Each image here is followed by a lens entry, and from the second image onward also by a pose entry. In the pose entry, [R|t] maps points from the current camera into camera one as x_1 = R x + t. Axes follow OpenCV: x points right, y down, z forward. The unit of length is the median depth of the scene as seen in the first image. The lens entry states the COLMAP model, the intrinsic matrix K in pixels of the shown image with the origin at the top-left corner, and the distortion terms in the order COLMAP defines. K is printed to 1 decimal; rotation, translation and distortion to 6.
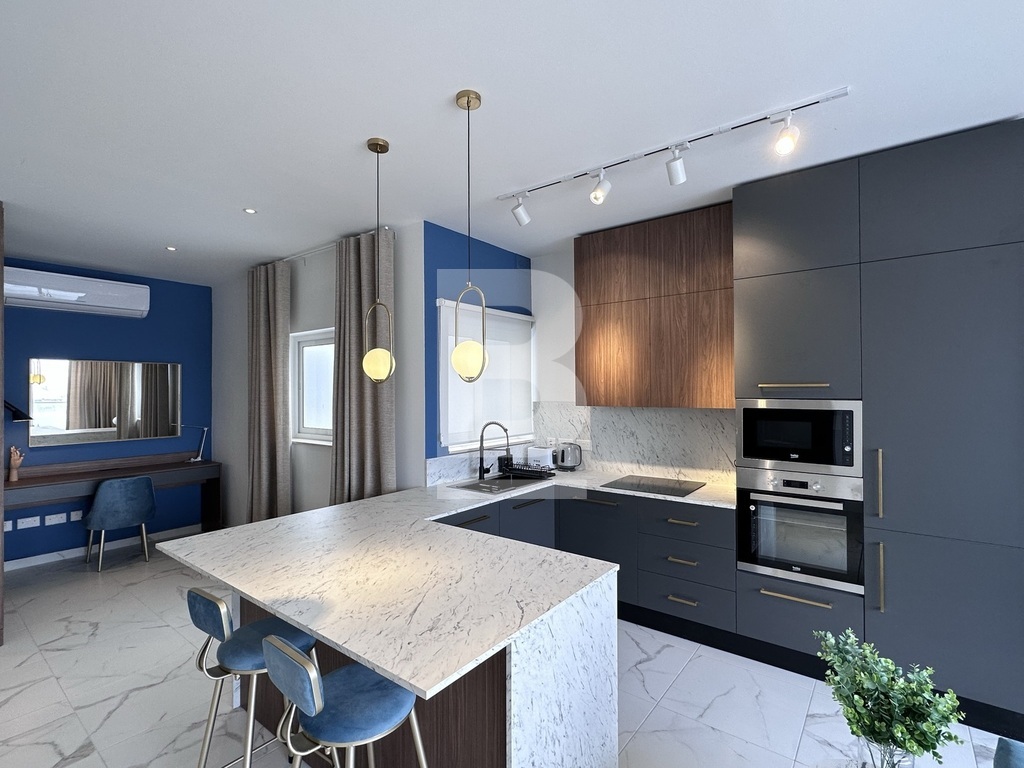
lens RADIAL K [[489.6, 0, 512.0], [0, 489.6, 384.0], [0, 0, 1]] dist [-0.003946, -0.000485]
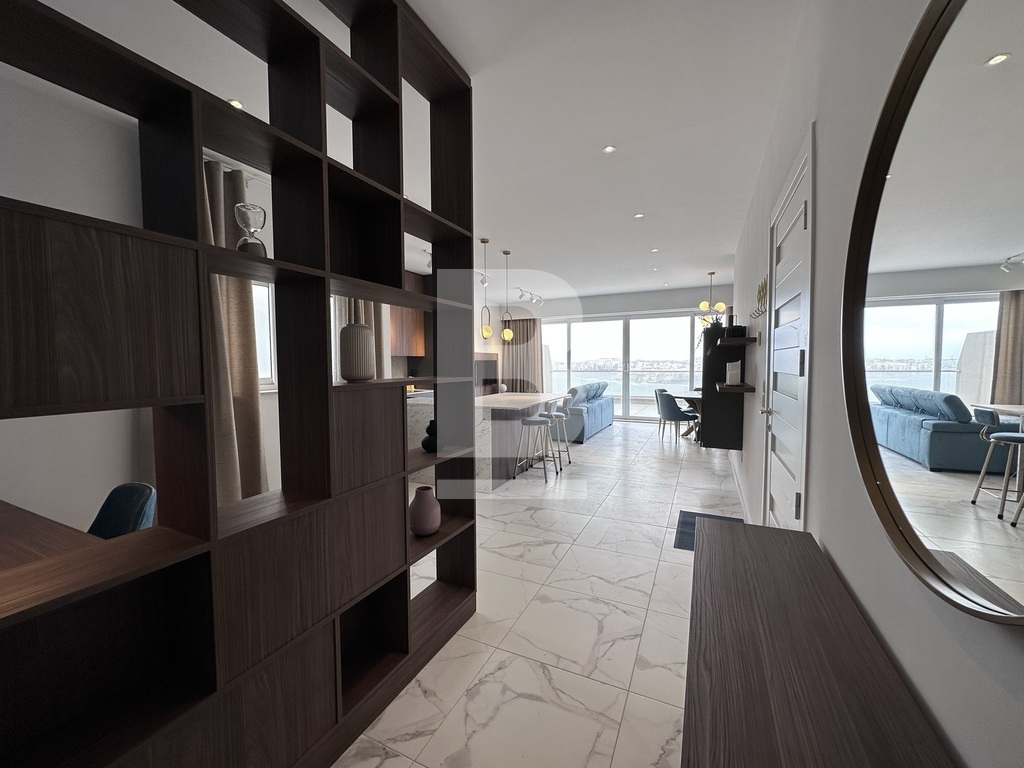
lens RADIAL K [[407.0, 0, 512.0], [0, 407.0, 384.0], [0, 0, 1]] dist [0.000516, 0.000076]
pose [[-0.218159, -0.045979, 0.974830, -1.388809], [-0.001026, 0.998900, 0.046884, 0.075601], [-0.975913, 0.009228, -0.217966, 0.793839]]
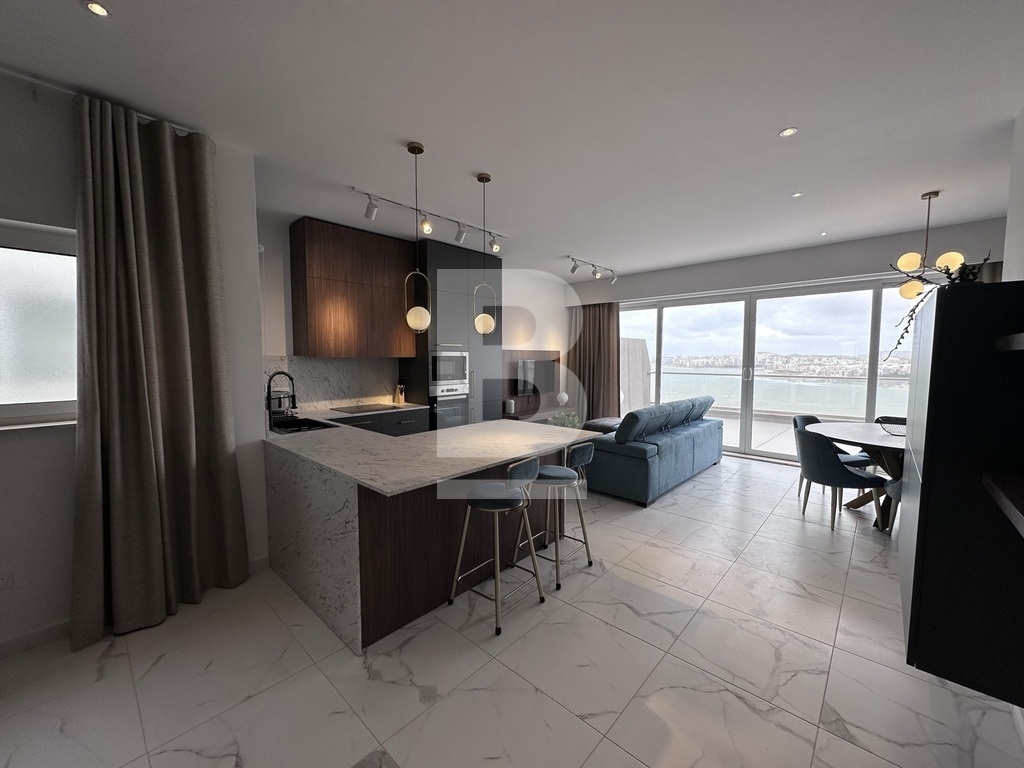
lens RADIAL K [[407.0, 0, 512.0], [0, 407.0, 384.0], [0, 0, 1]] dist [0.000516, 0.000076]
pose [[0.082210, -0.064247, 0.994542, -0.822562], [-0.010642, 0.997806, 0.065337, 0.037082], [-0.996558, -0.015955, 0.081346, 0.391760]]
